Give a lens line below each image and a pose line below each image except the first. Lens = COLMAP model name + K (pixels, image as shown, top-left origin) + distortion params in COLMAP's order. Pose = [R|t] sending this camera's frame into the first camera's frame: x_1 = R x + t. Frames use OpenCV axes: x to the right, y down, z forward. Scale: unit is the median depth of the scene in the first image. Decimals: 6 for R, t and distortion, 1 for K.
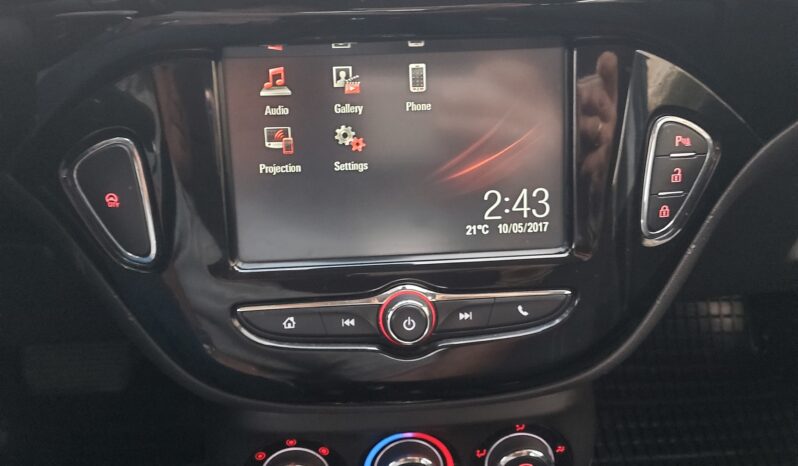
lens RADIAL K [[749.1, 0, 415.2], [0, 749.1, 236.3], [0, 0, 1]] dist [0.116094, -0.308824]
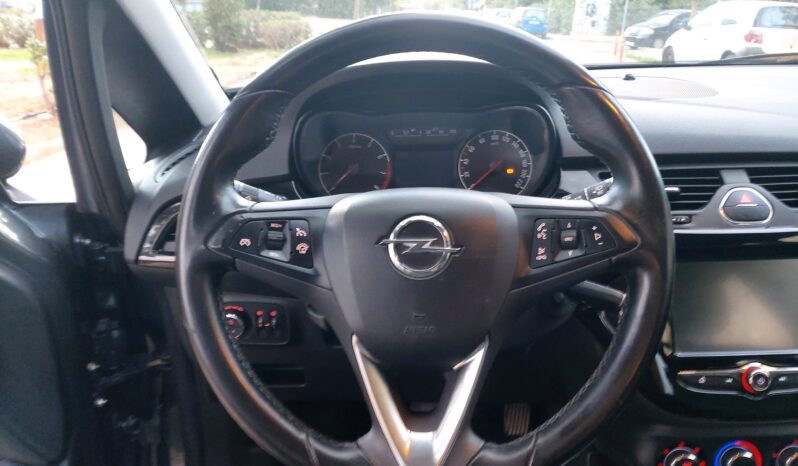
lens RADIAL K [[543.6, 0, 413.9], [0, 543.6, 240.7], [0, 0, 1]] dist [0.126221, -0.155627]
pose [[0.997835, 0.004248, -0.065629, -0.876768], [-0.018843, 0.974542, -0.223410, 0.095700], [0.063009, 0.224163, 0.972513, -0.705124]]
